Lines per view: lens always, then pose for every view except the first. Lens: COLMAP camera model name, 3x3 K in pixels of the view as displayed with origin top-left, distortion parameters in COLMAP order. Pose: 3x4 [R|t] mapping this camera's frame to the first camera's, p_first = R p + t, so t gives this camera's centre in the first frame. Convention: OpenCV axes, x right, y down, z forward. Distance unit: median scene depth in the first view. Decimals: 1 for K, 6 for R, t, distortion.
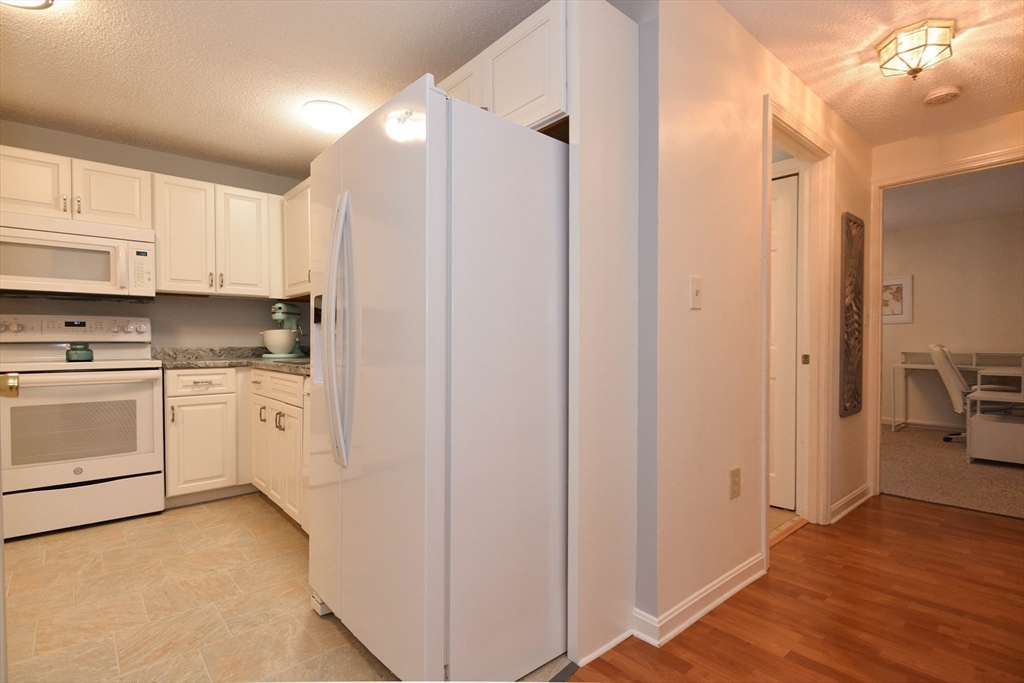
lens RADIAL K [[490.4, 0, 513.5], [0, 490.4, 352.9], [0, 0, 1]] dist [0.018648, -0.011387]
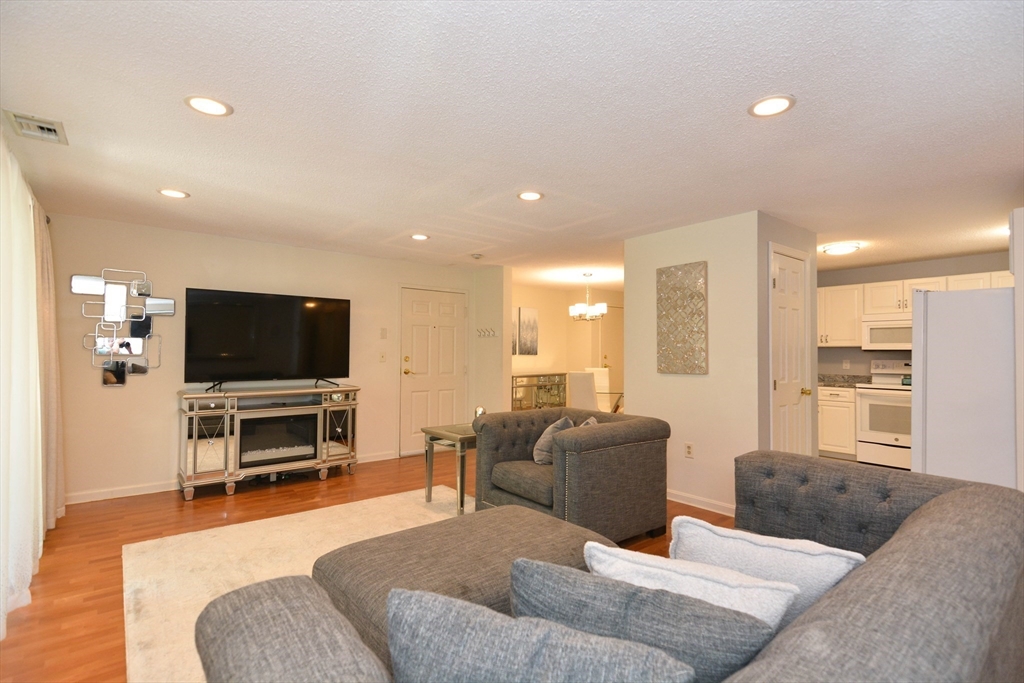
lens RADIAL K [[490.4, 0, 522.3], [0, 490.4, 345.4], [0, 0, 1]] dist [0.018648, -0.011387]
pose [[-0.030578, -0.015104, -0.999418, 1.048521], [-0.025688, 0.999567, -0.014321, -0.067521], [0.999202, 0.025235, -0.030953, -0.418596]]
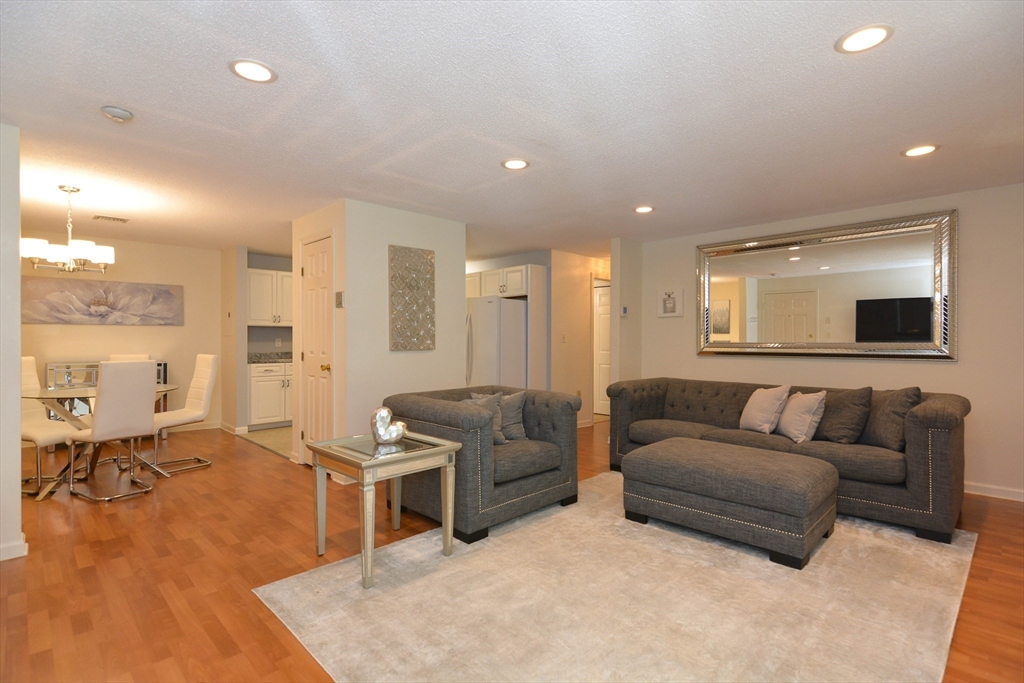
lens RADIAL K [[490.4, 0, 508.2], [0, 490.4, 344.2], [0, 0, 1]] dist [0.018648, -0.011387]
pose [[0.998985, 0.003429, 0.044912, -0.104594], [-0.003054, 0.999960, -0.008419, -0.027902], [-0.044939, 0.008273, 0.998955, -1.487691]]
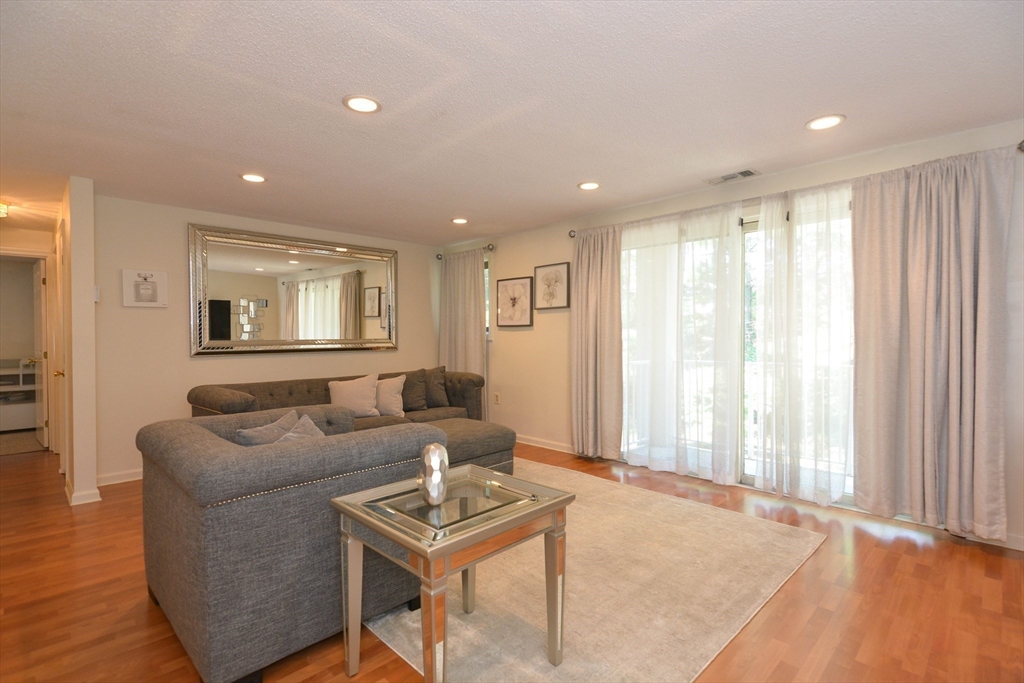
lens RADIAL K [[490.4, 0, 519.3], [0, 490.4, 342.5], [0, 0, 1]] dist [0.018648, -0.011387]
pose [[-0.080471, -0.005915, 0.996739, -0.865560], [0.024887, 0.999659, 0.007941, -0.034487], [-0.996446, 0.025445, -0.080297, -0.611294]]
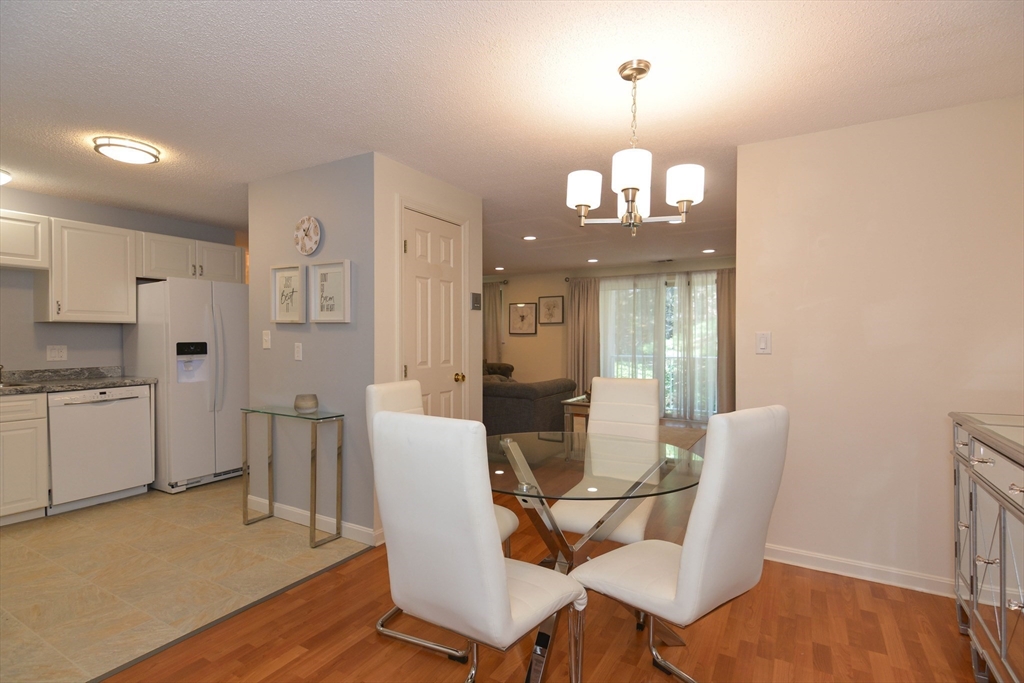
lens RADIAL K [[490.4, 0, 516.8], [0, 490.4, 344.4], [0, 0, 1]] dist [0.018648, -0.011387]
pose [[-0.312410, -0.010257, 0.949892, -1.726259], [0.020172, 0.999645, 0.017428, -0.068503], [-0.949733, 0.024606, -0.312092, 0.167845]]
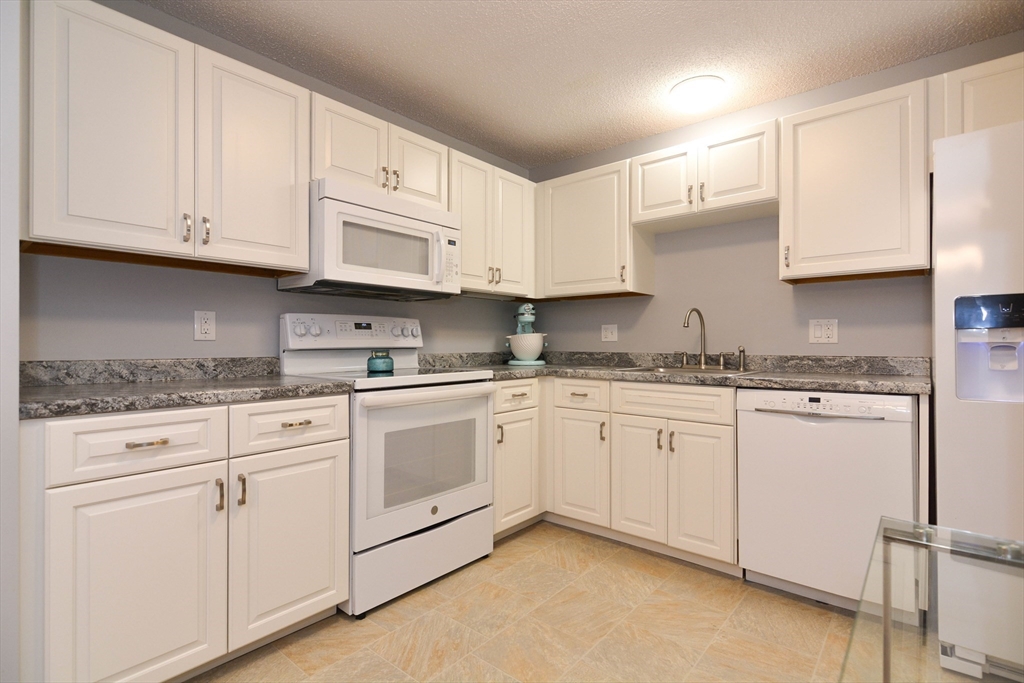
lens RADIAL K [[490.4, 0, 515.1], [0, 490.4, 342.6], [0, 0, 1]] dist [0.018648, -0.011387]
pose [[0.989418, 0.000612, 0.145089, -0.767497], [0.002687, 0.999742, -0.022540, -0.012256], [-0.145066, 0.022692, 0.989162, 0.165781]]
